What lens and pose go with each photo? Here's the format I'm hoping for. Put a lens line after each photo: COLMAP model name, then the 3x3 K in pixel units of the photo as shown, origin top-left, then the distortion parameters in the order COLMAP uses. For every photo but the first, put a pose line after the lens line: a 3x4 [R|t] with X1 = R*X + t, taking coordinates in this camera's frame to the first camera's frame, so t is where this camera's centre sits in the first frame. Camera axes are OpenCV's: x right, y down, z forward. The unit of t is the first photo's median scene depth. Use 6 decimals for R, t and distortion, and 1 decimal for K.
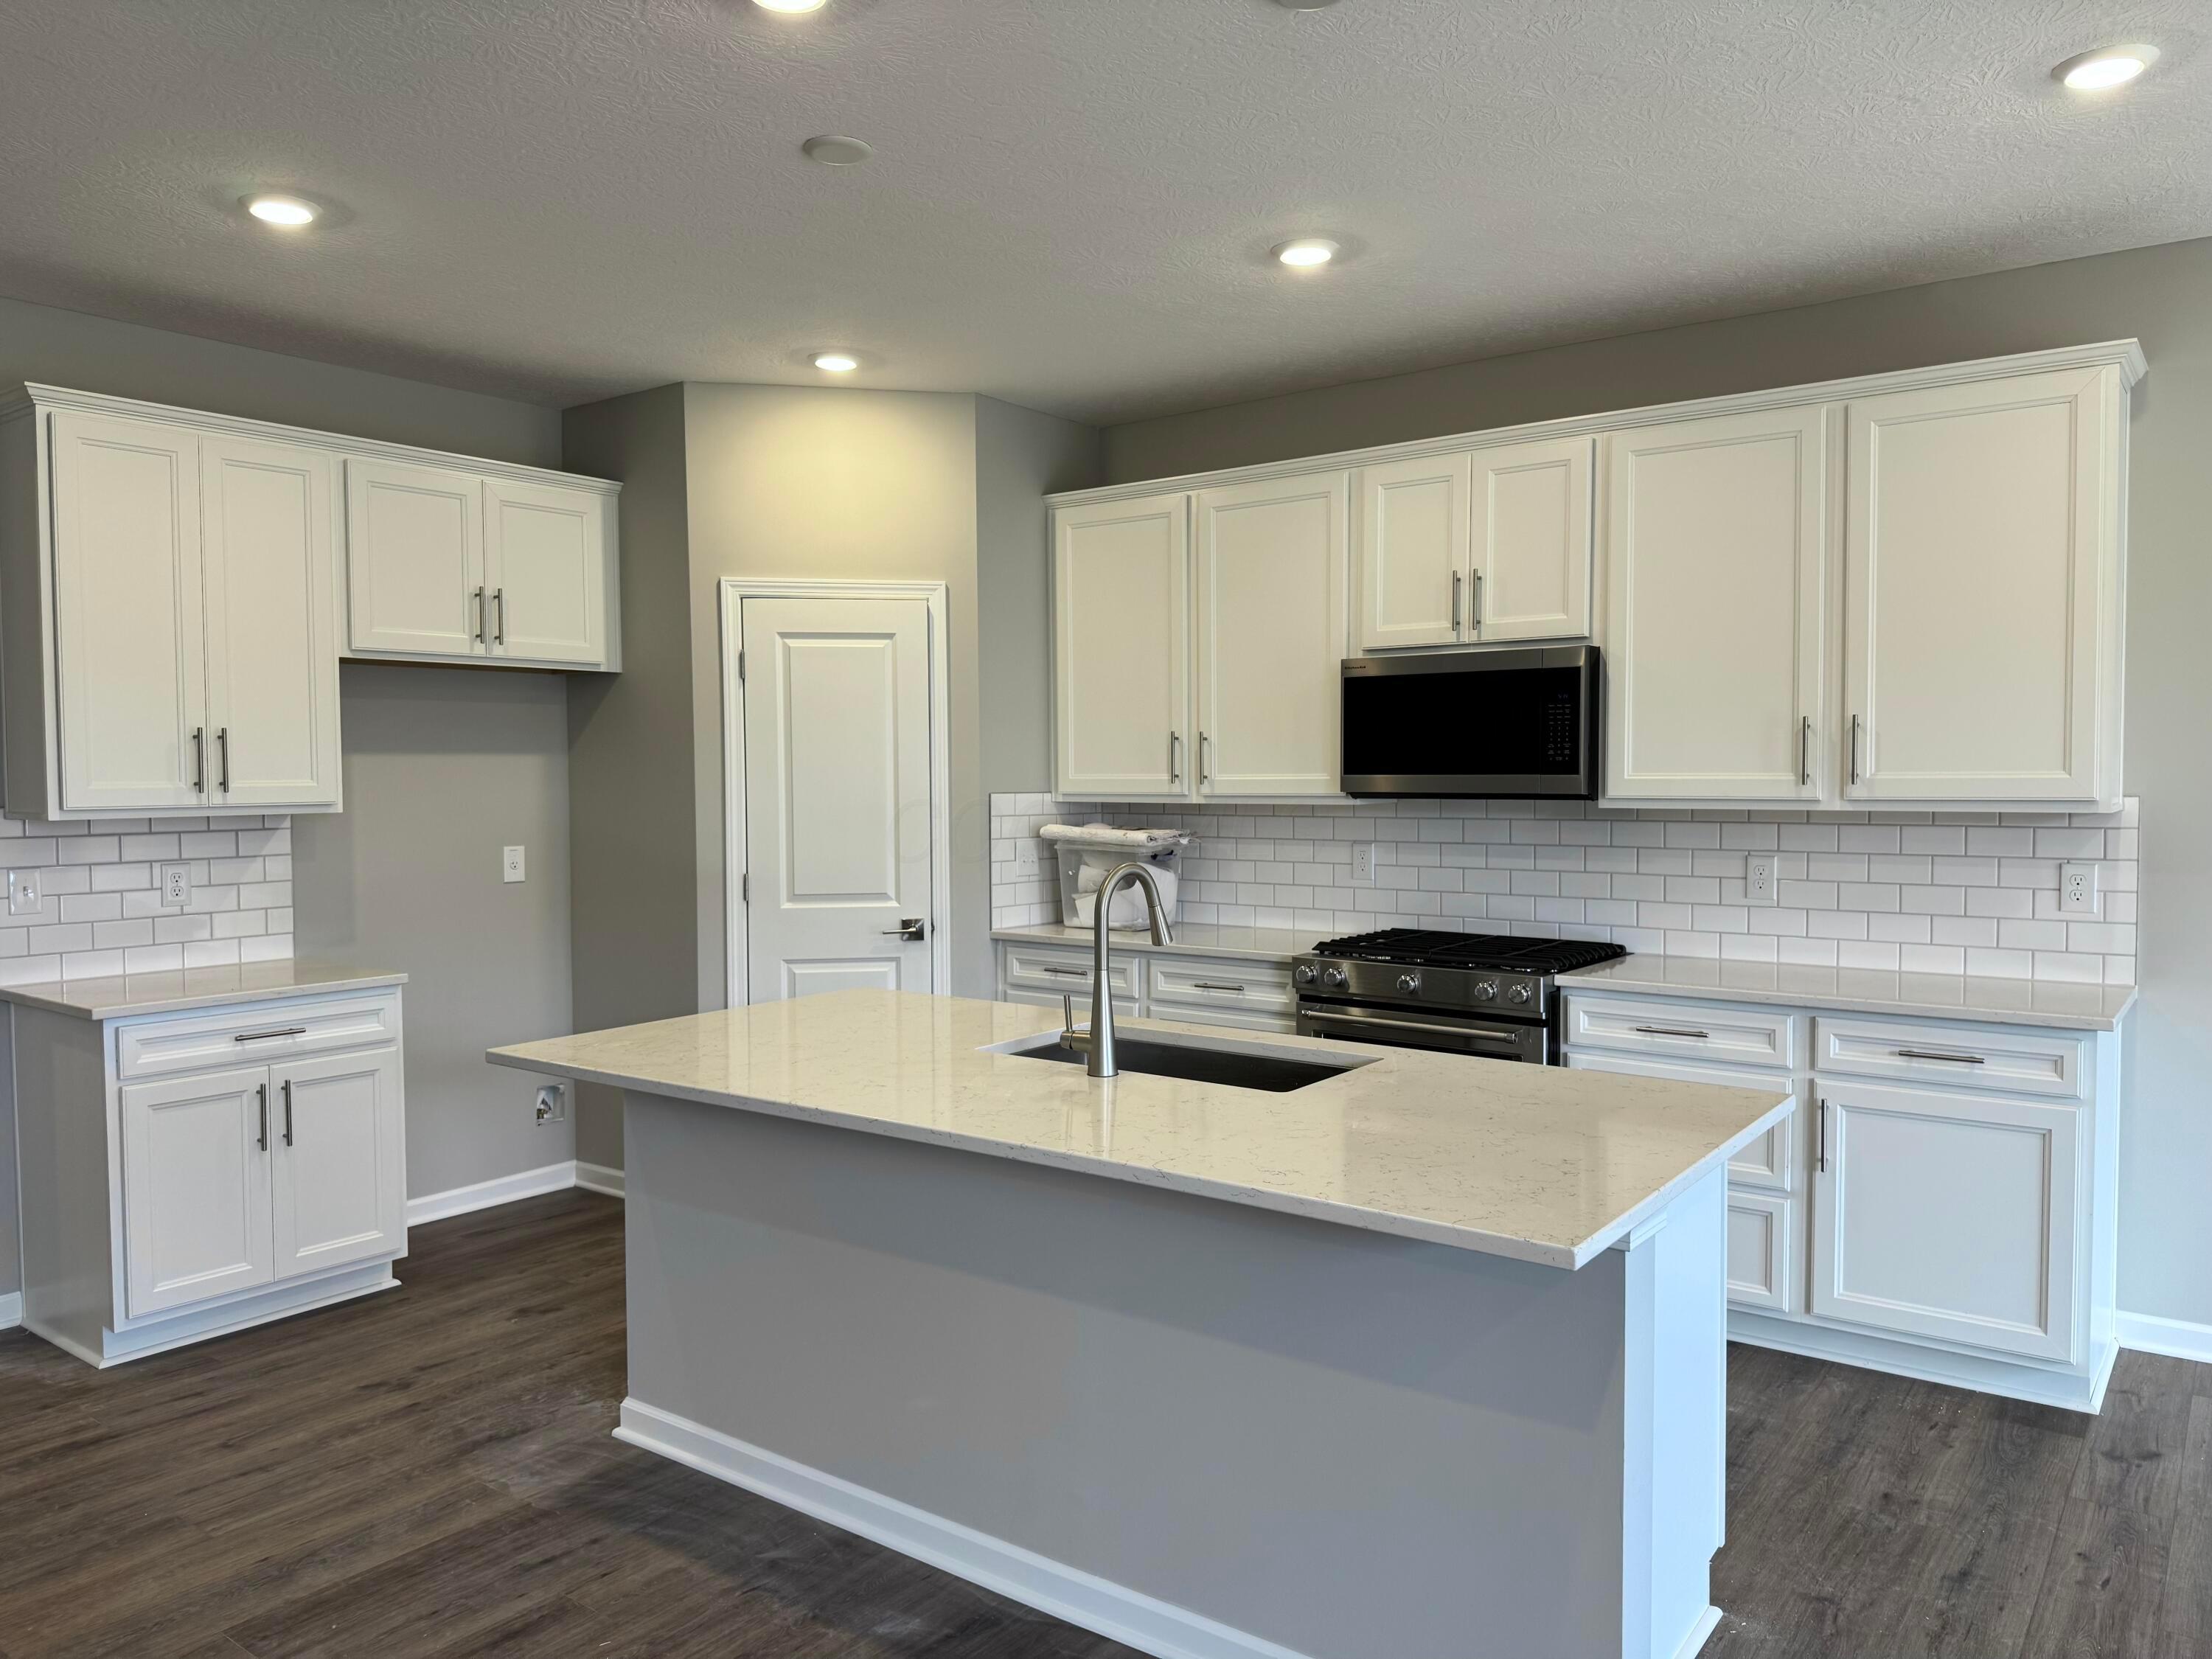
lens RADIAL K [[1542.2, 0, 1115.0], [0, 1542.2, 833.8], [0, 0, 1]] dist [0.034198, -0.038828]
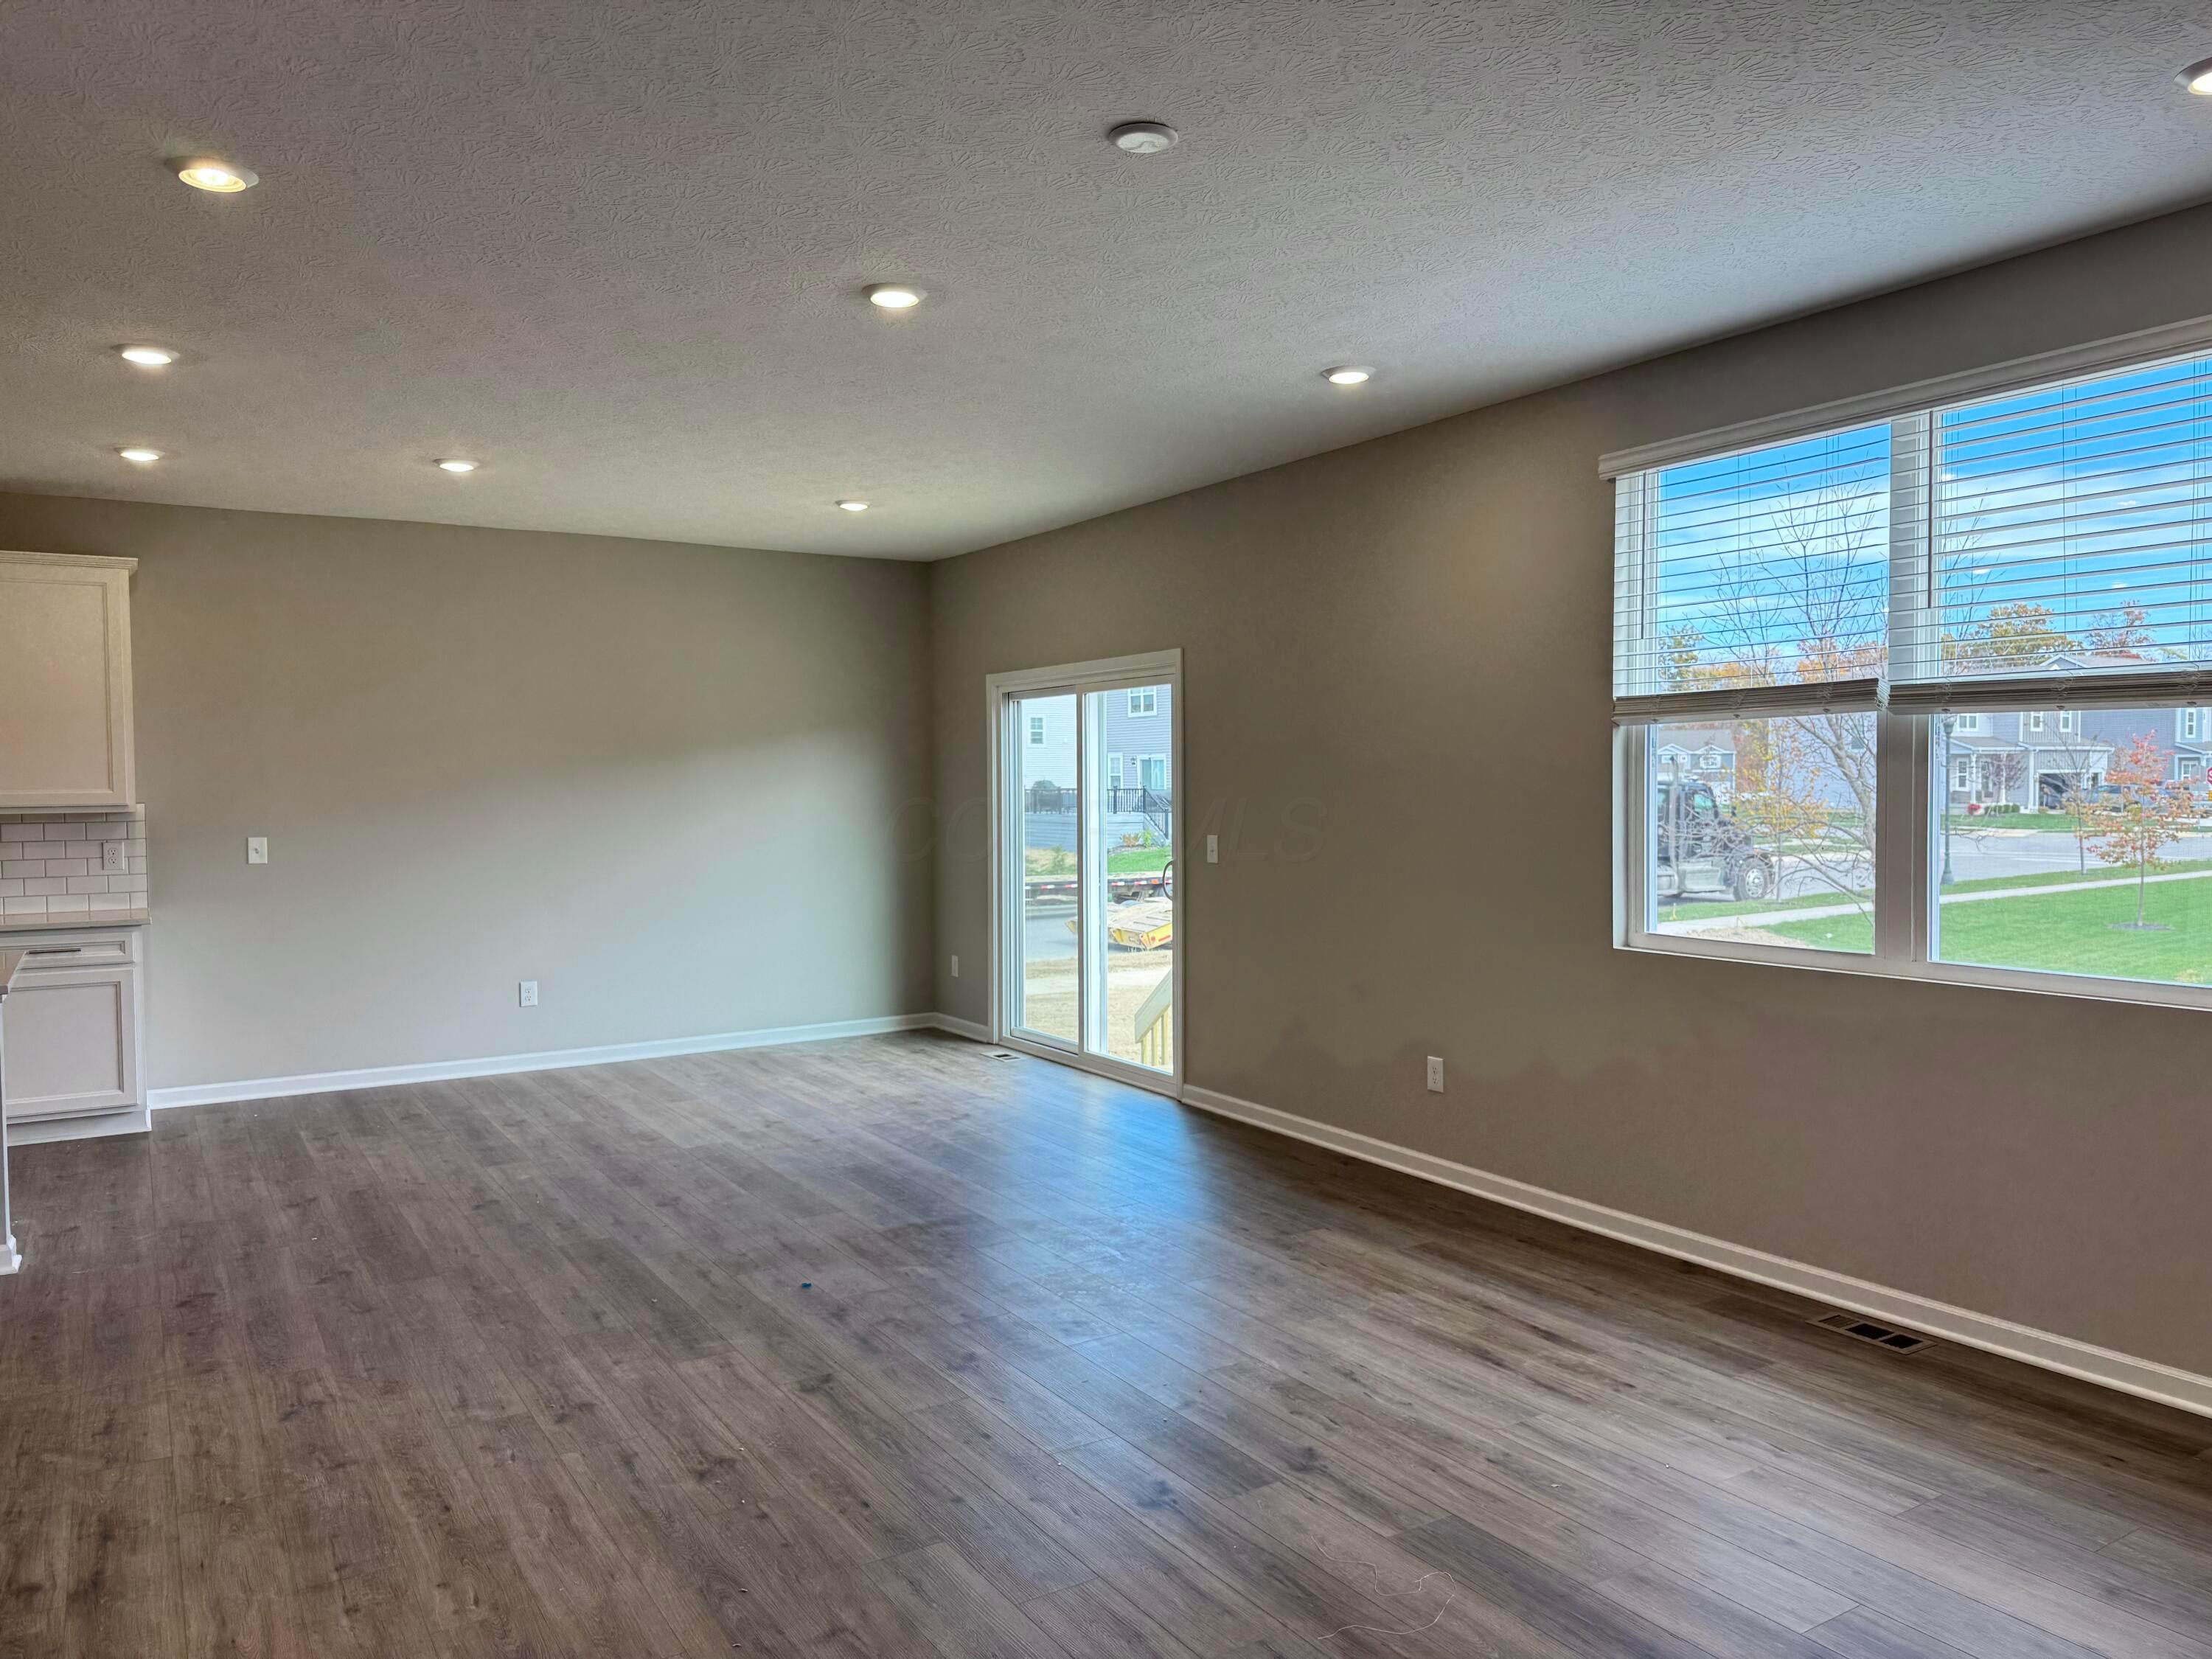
lens RADIAL K [[1542.2, 0, 1139.5], [0, 1542.2, 810.9], [0, 0, 1]] dist [0.034198, -0.038828]
pose [[0.336303, -0.017670, 0.941588, -0.590083], [0.054081, 0.998536, -0.000578, 0.043563], [-0.940200, 0.051117, 0.336766, -0.629413]]
